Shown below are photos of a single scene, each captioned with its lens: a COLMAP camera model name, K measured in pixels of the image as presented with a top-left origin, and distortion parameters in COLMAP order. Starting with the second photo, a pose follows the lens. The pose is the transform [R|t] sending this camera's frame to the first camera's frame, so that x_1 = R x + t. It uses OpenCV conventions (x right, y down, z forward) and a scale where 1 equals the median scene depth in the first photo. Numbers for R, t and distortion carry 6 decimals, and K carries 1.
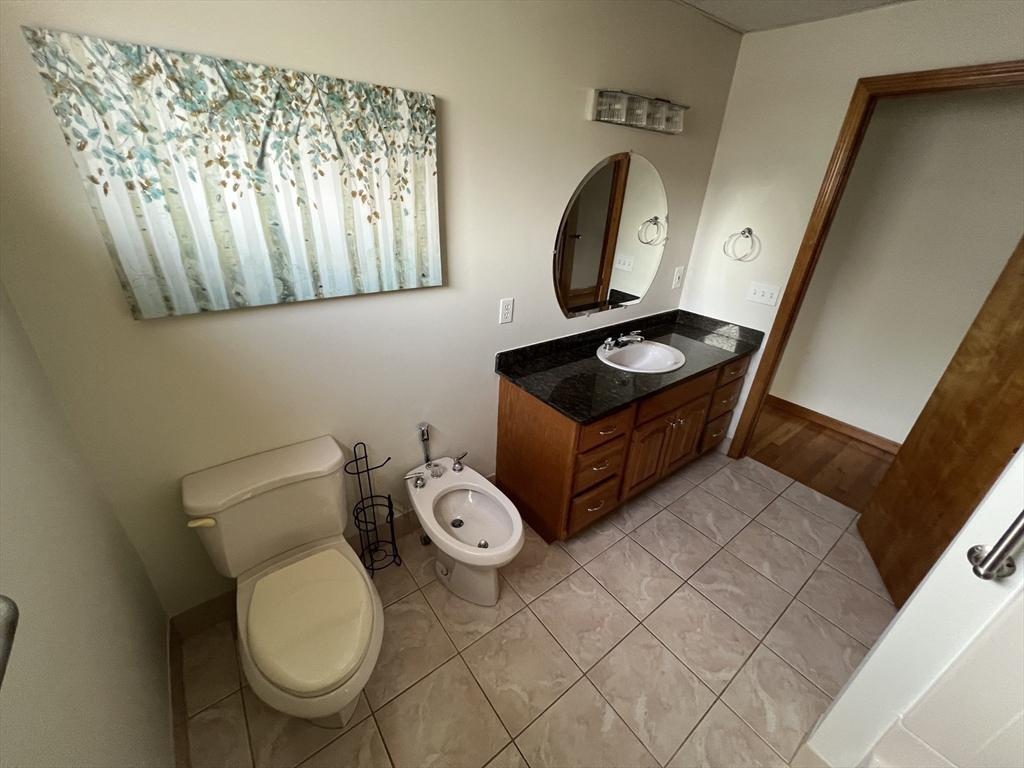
lens RADIAL K [[408.0, 0, 509.0], [0, 408.0, 383.6], [0, 0, 1]] dist [-0.003391, -0.000501]
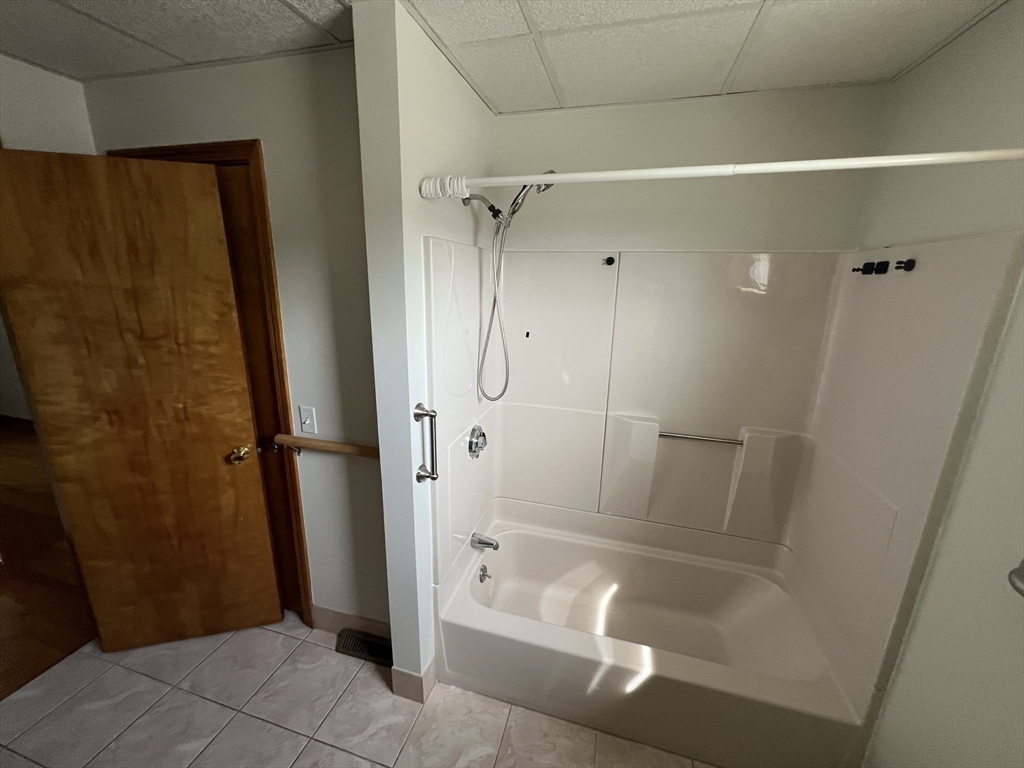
lens RADIAL K [[408.0, 0, 509.7], [0, 408.0, 382.6], [0, 0, 1]] dist [-0.003391, -0.000501]
pose [[-0.598568, -0.250197, 0.760998, -0.135541], [0.325180, 0.792296, 0.516260, -0.314112], [-0.732102, 0.556478, -0.392884, 0.586406]]
